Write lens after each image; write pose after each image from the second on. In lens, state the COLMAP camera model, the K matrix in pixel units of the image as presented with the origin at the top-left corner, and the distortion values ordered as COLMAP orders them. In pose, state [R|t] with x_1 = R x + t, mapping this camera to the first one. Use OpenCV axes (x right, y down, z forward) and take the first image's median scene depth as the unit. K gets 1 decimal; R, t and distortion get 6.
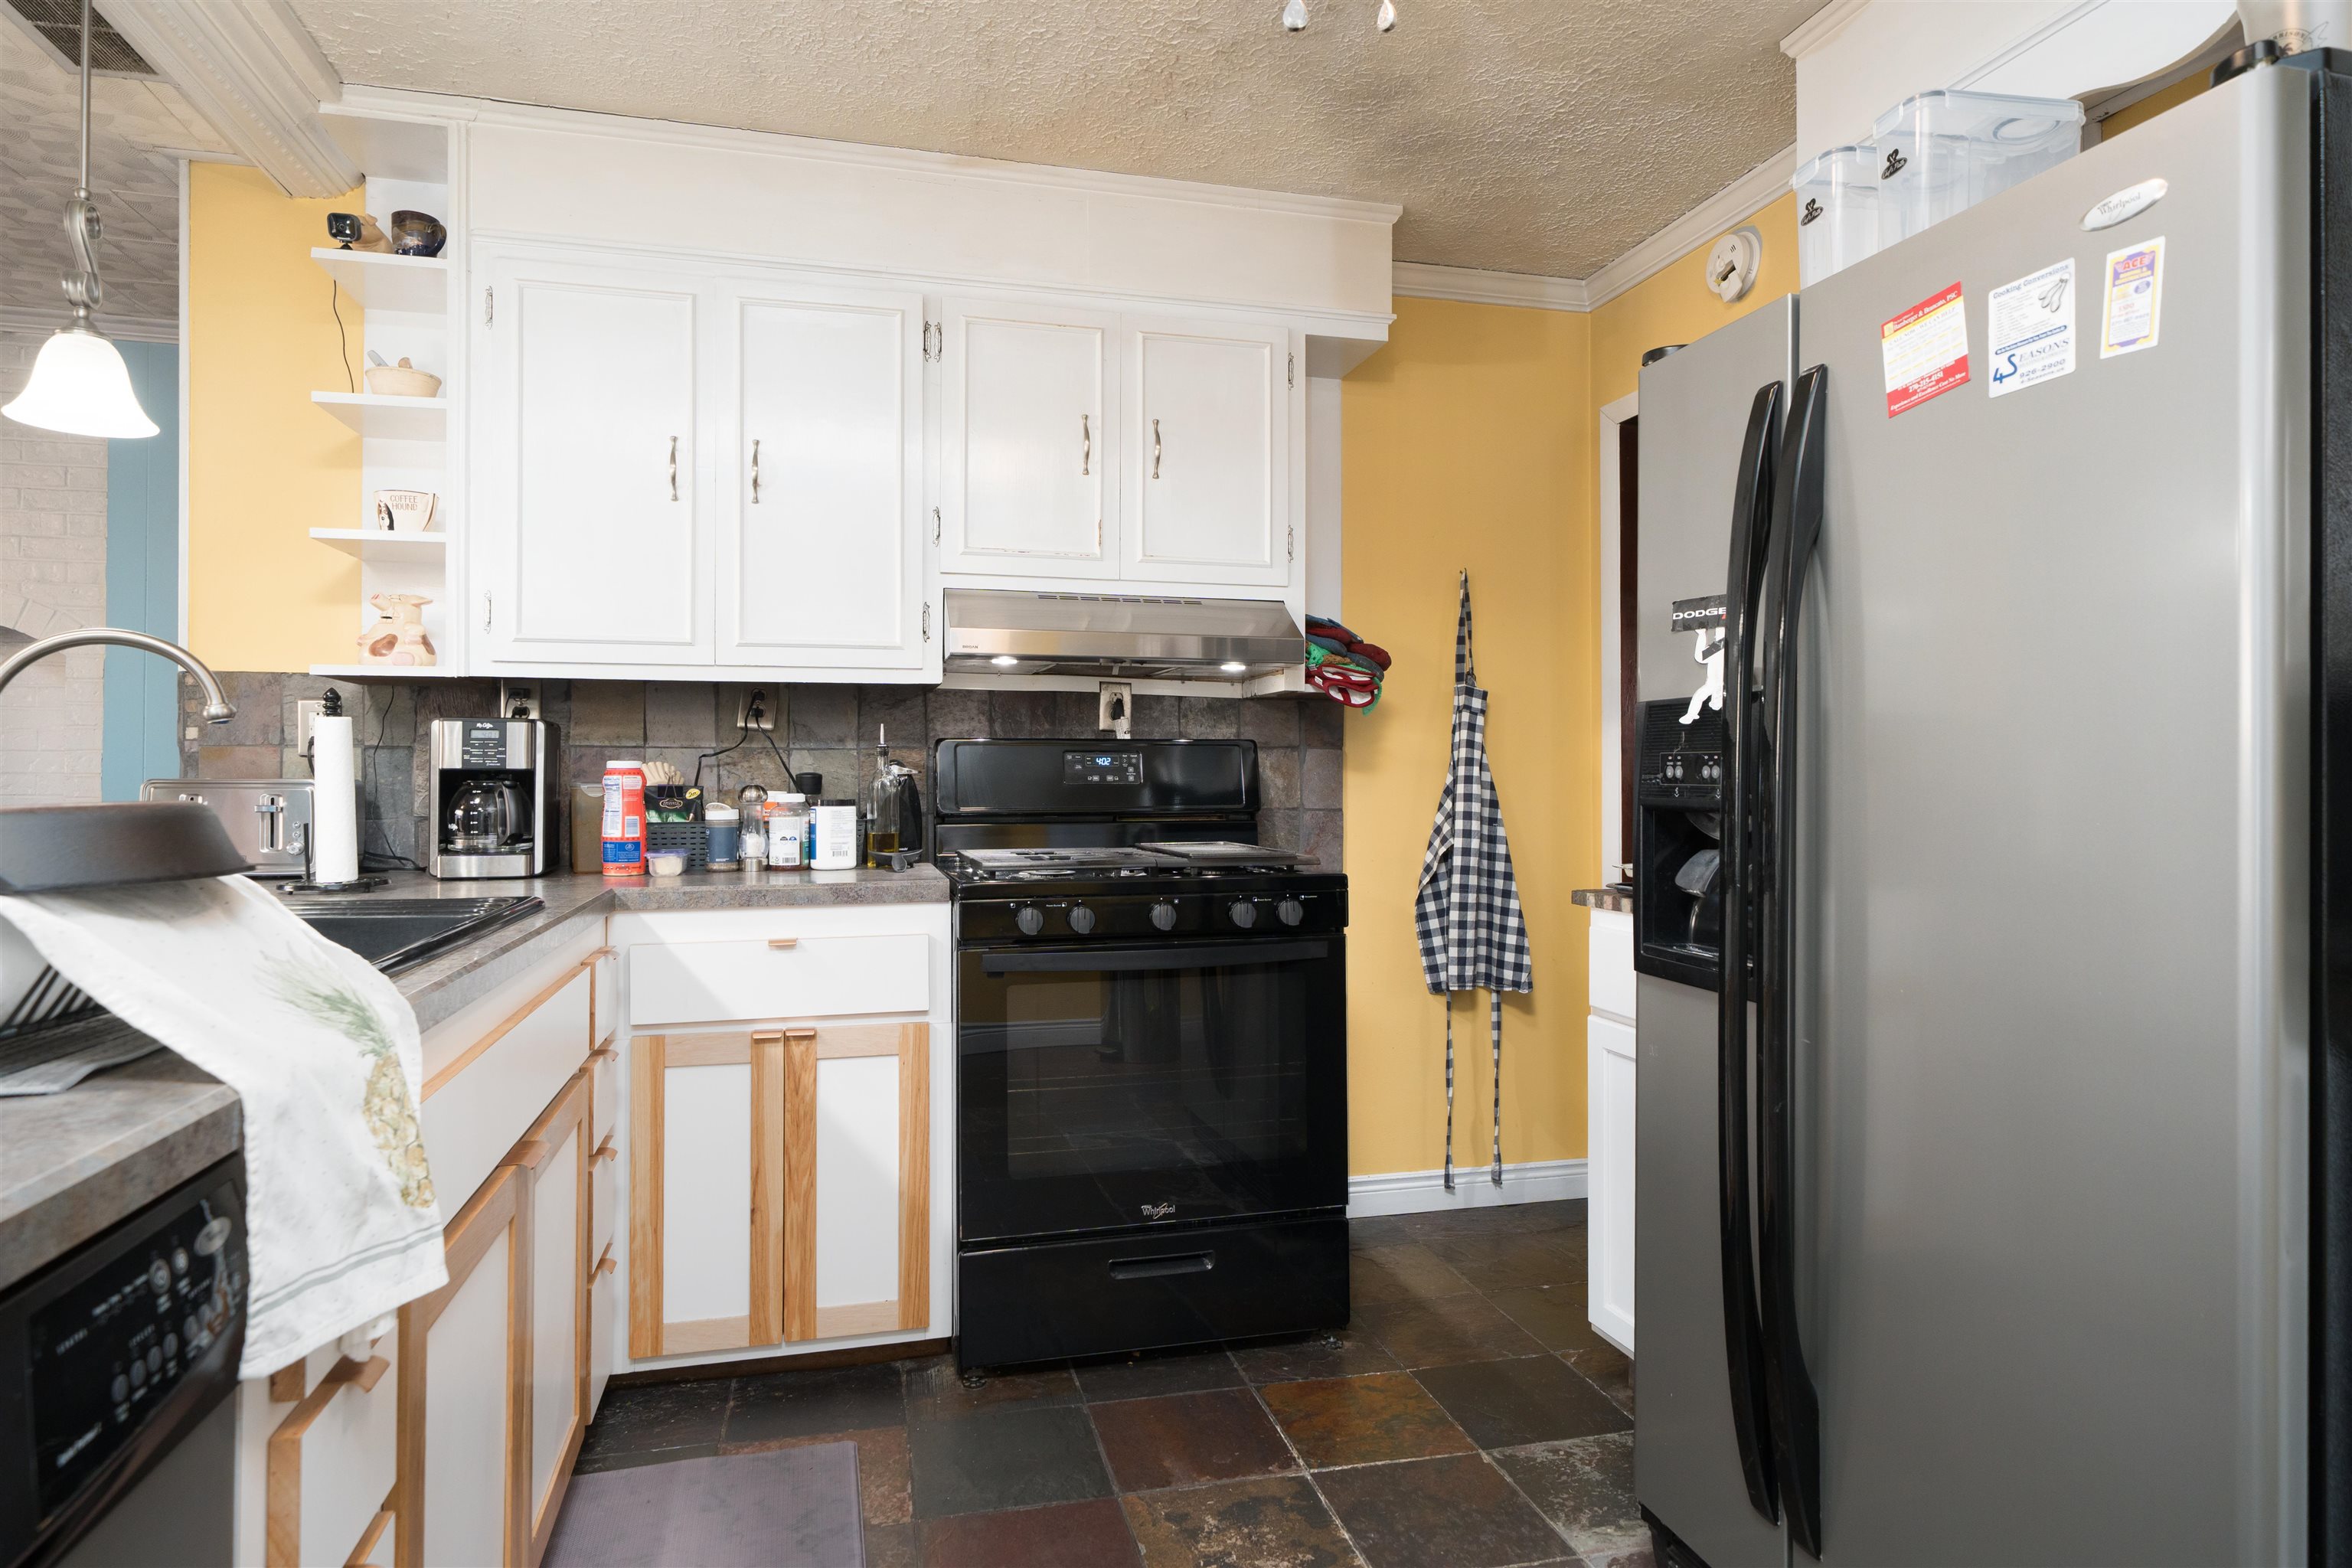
lens RADIAL K [[1364.5, 0, 1177.1], [0, 1364.5, 782.6], [0, 0, 1]] dist [0.000253, -0.000546]
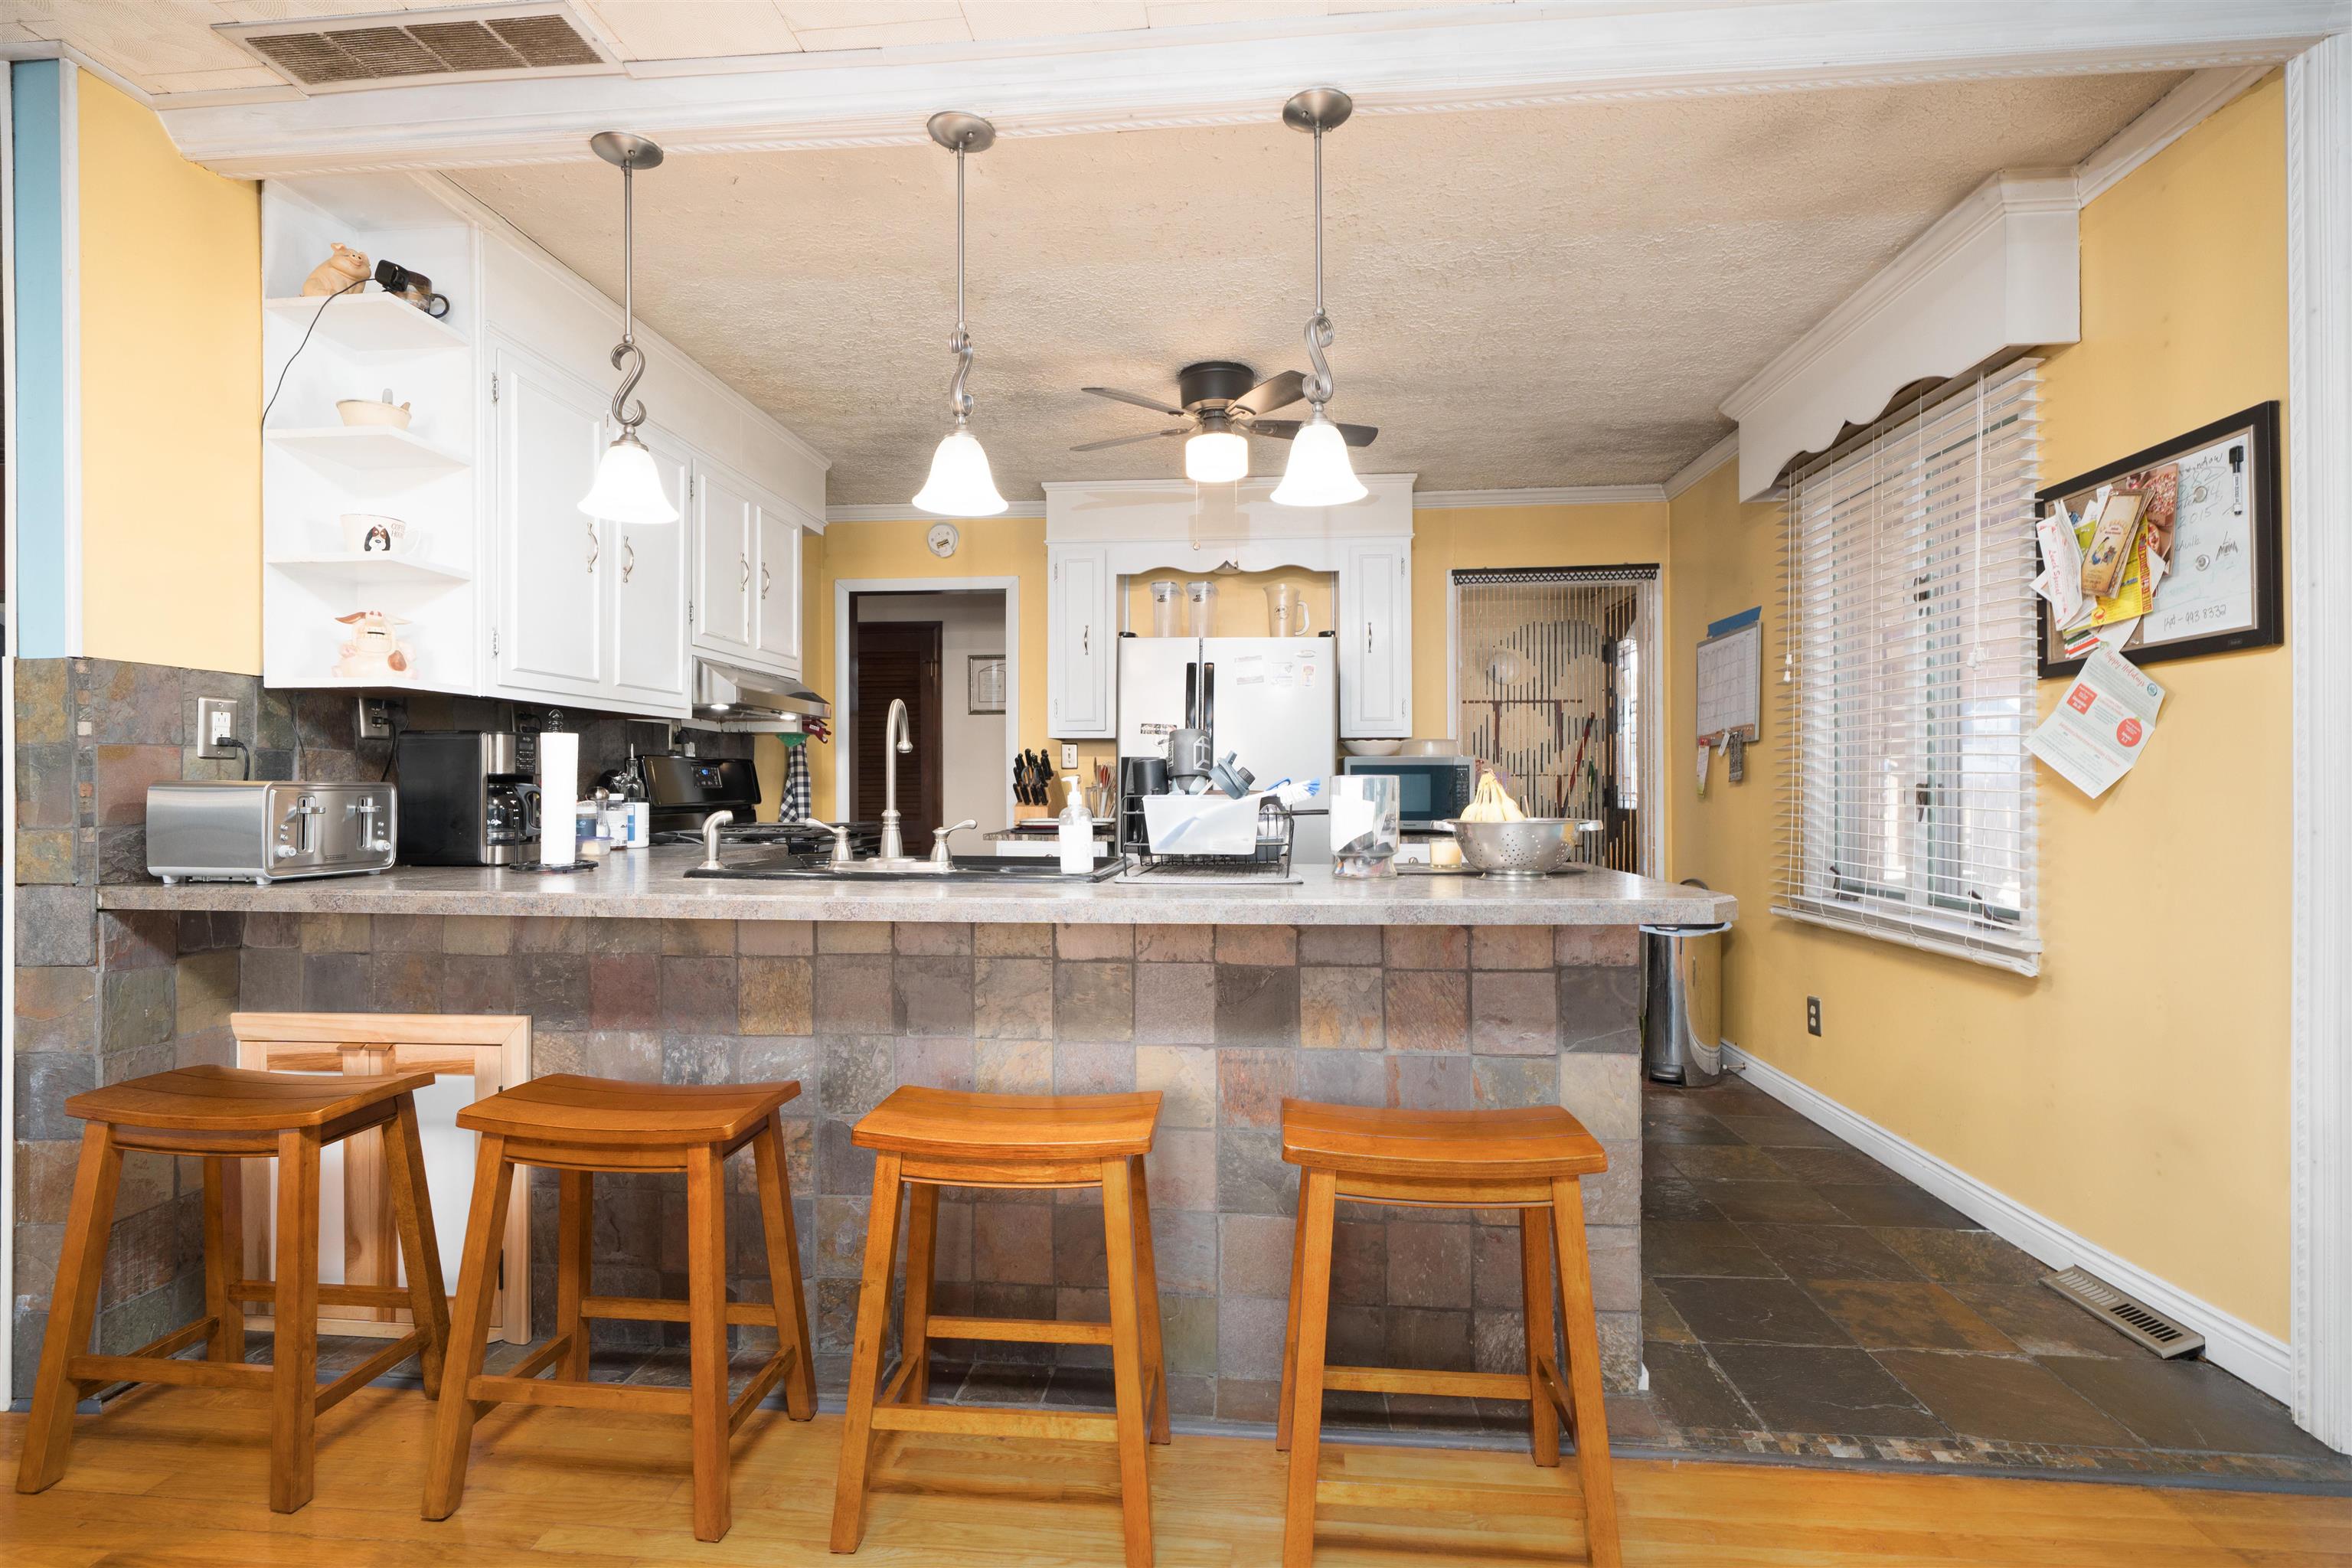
lens RADIAL K [[1089.1, 0, 1171.9], [0, 1089.1, 782.6], [0, 0, 1]] dist [-0.000934, 0.000063]
pose [[0.337319, 0.003395, 0.941384, -1.127872], [0.001846, 0.999989, -0.004268, 0.002642], [-0.941389, 0.003177, 0.337309, 0.108692]]
